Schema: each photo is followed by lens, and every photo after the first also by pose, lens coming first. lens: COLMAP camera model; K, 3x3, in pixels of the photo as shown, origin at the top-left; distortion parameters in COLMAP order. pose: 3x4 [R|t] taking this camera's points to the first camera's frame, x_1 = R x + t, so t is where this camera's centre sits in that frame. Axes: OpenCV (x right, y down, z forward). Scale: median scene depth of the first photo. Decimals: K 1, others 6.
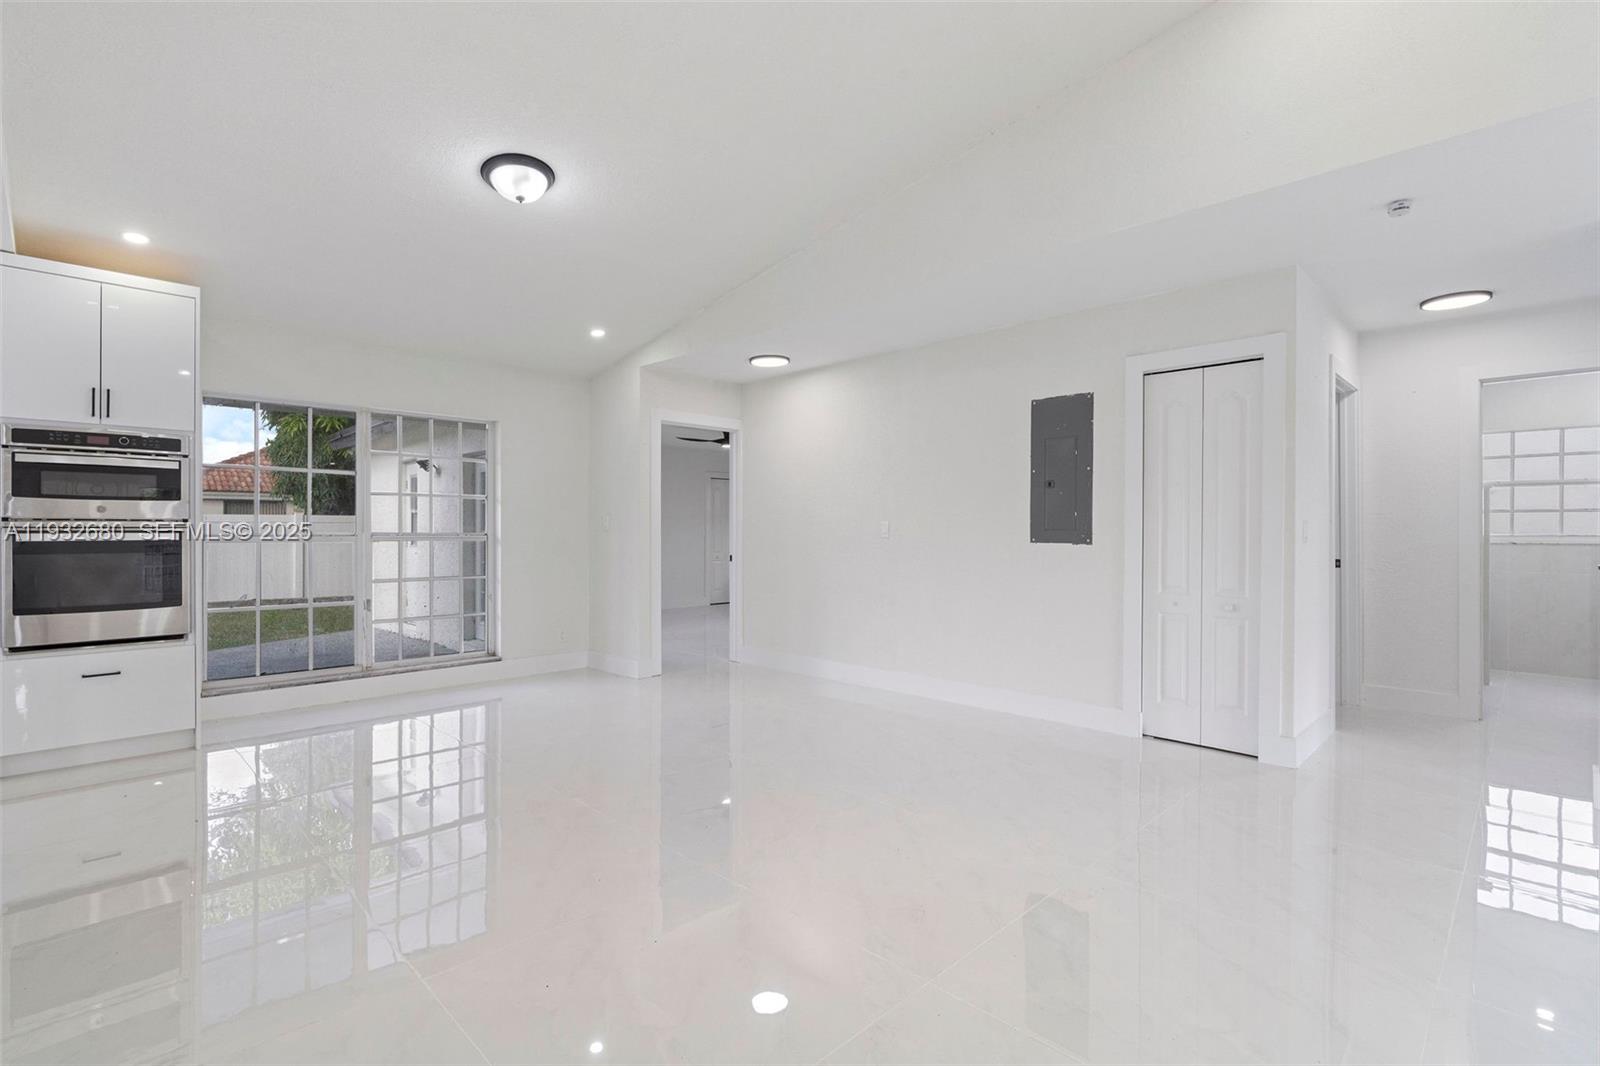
lens RADIAL K [[740.2, 0, 791.8], [0, 740.2, 533.1], [0, 0, 1]] dist [-0.005993, 0.002086]
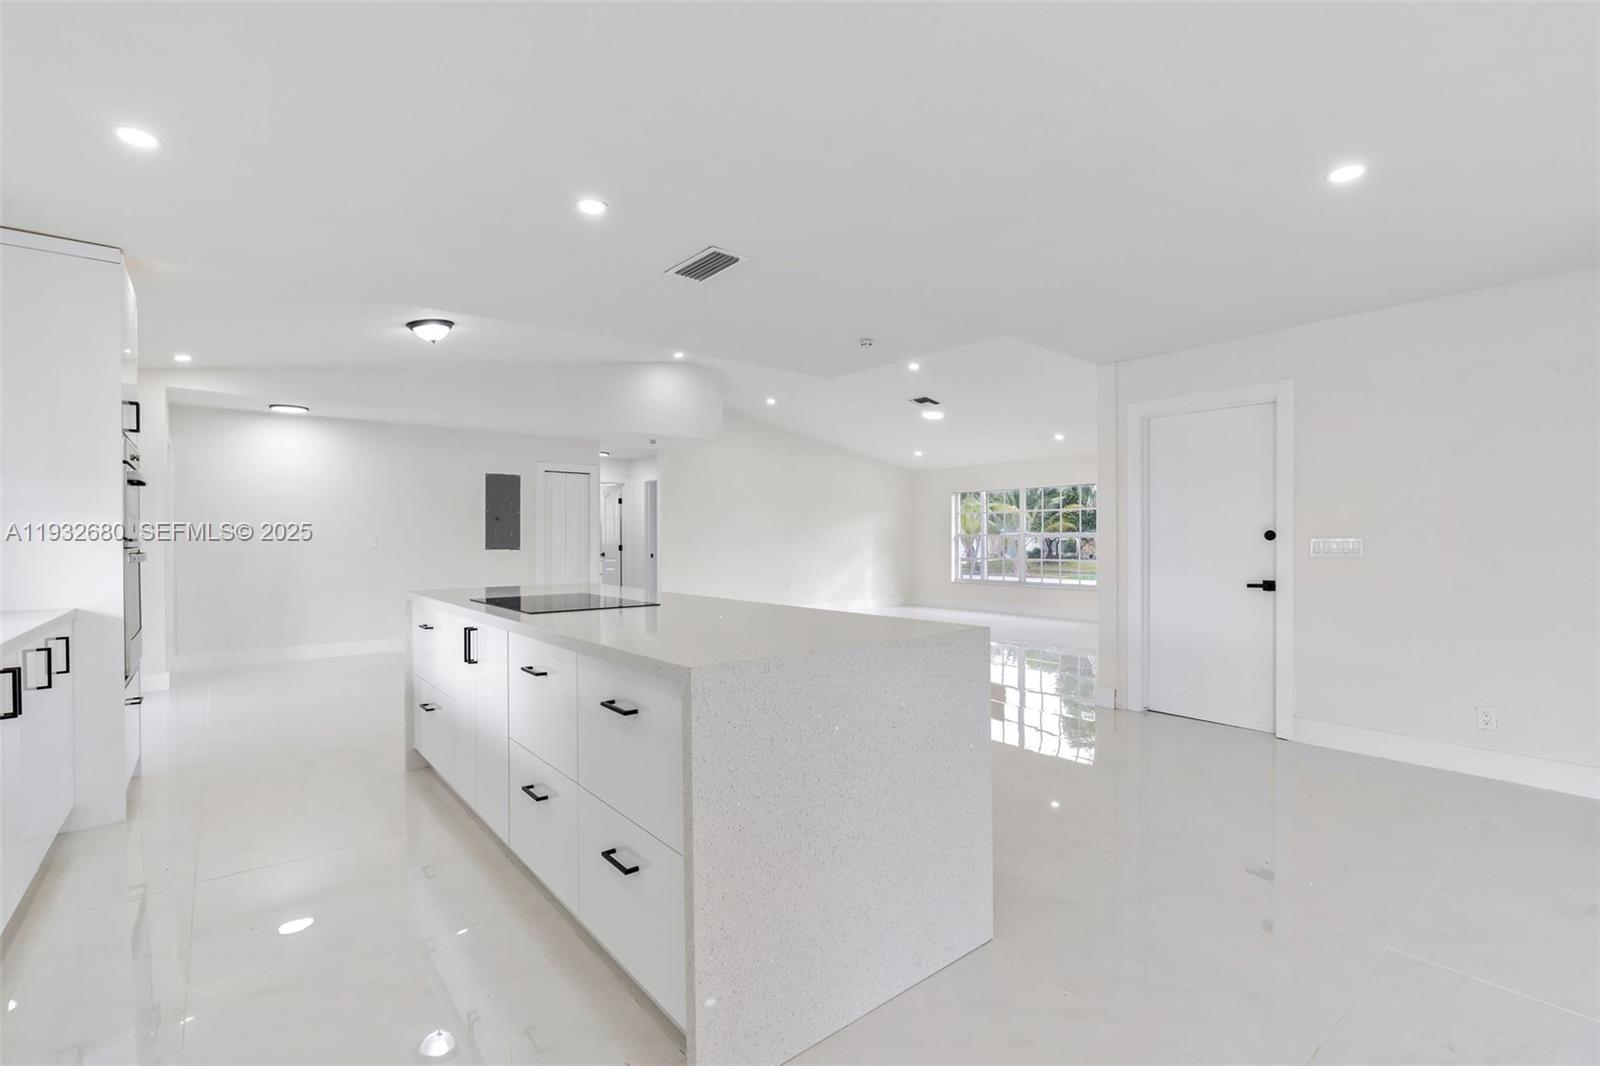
lens RADIAL K [[718.9, 0, 804.6], [0, 718.9, 538.9], [0, 0, 1]] dist [-0.008417, 0.001061]
pose [[0.114177, -0.001073, 0.993460, -1.332389], [0.007635, 0.999971, 0.000203, -0.008603], [-0.993431, 0.007562, 0.114182, -0.004116]]
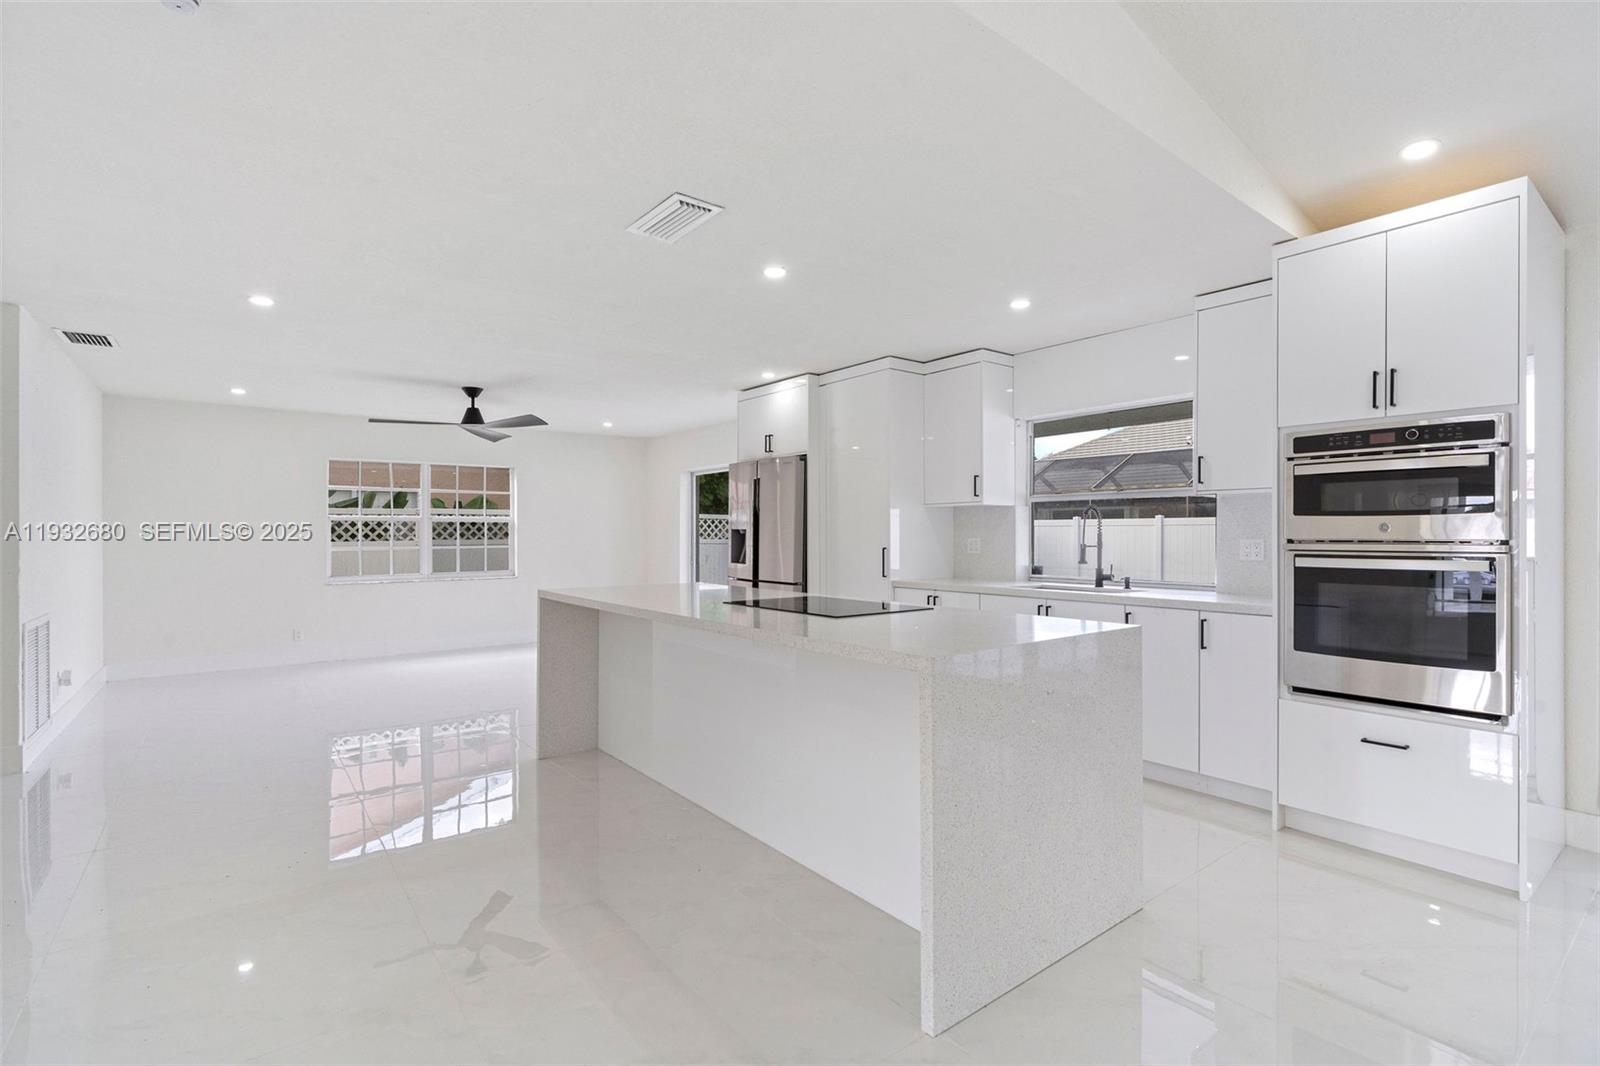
lens RADIAL K [[740.2, 0, 796.4], [0, 740.2, 533.3], [0, 0, 1]] dist [-0.005993, 0.002086]
pose [[-0.116904, 0.002137, -0.993141, -0.078886], [0.002834, 0.999994, 0.001819, -0.022572], [0.993139, -0.002602, -0.116909, 0.365229]]
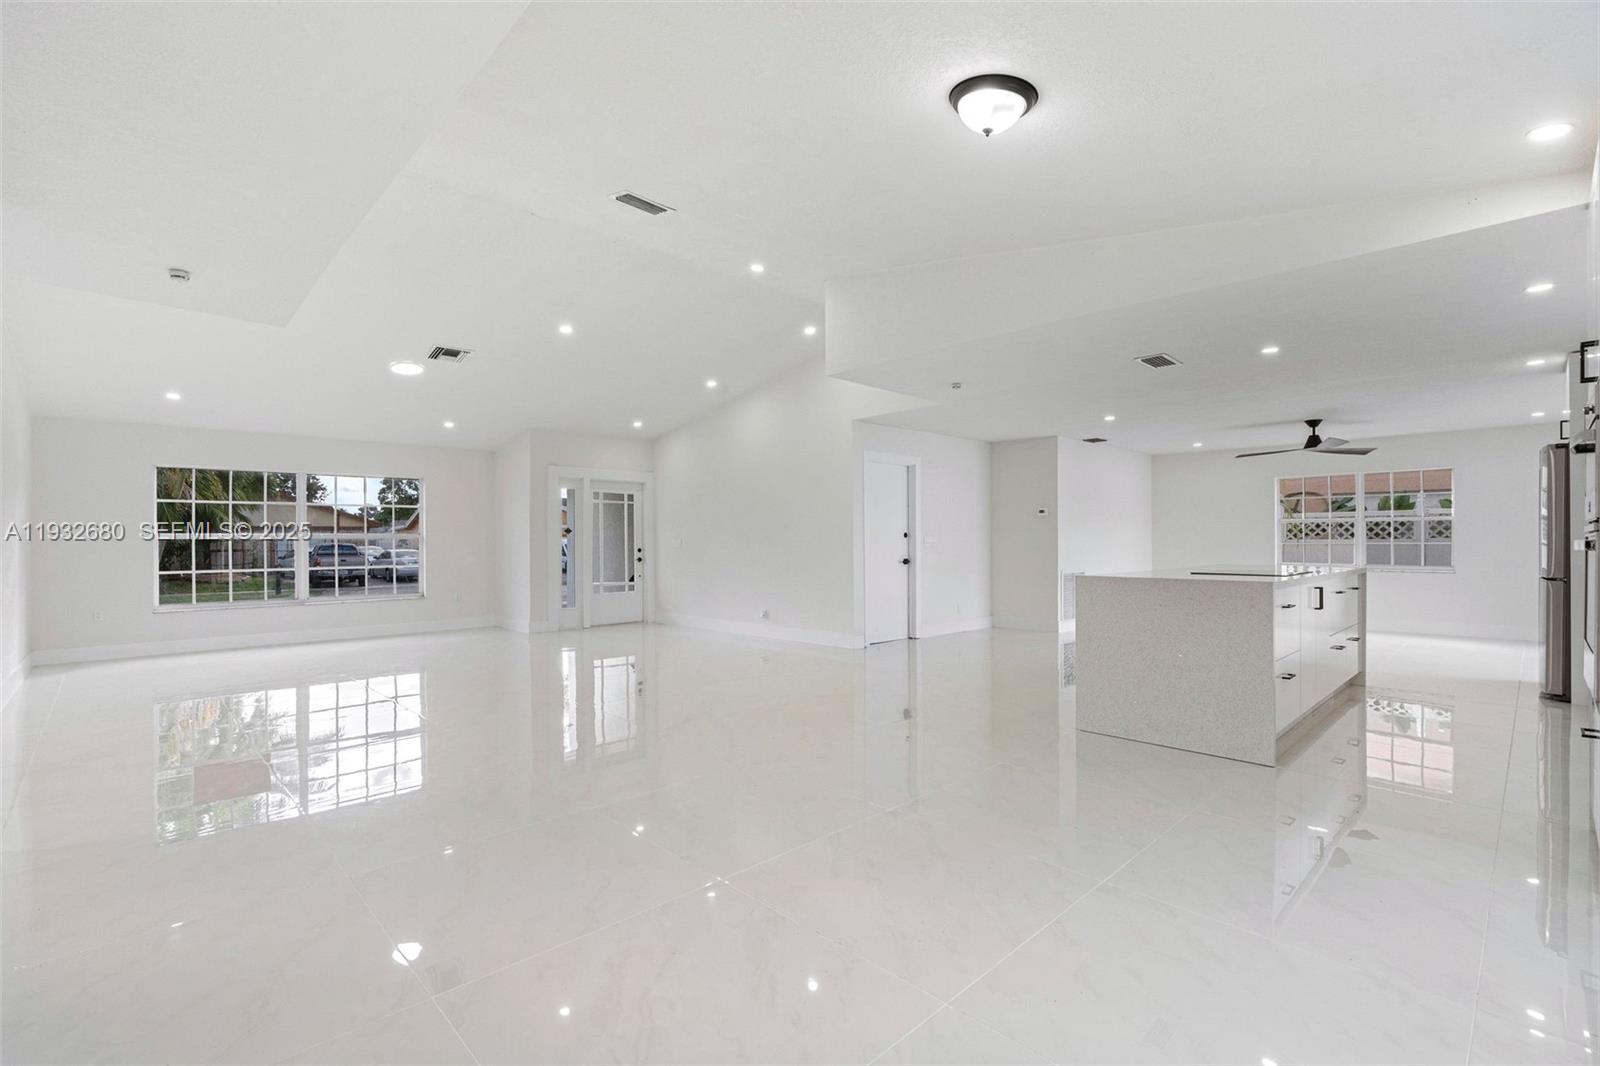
lens RADIAL K [[718.9, 0, 795.8], [0, 718.9, 532.8], [0, 0, 1]] dist [-0.008417, 0.001061]
pose [[-0.999952, 0.003778, 0.008991, -0.118003], [0.003680, 0.999935, -0.010834, -0.002985], [-0.009031, -0.010801, -0.999901, 1.301048]]
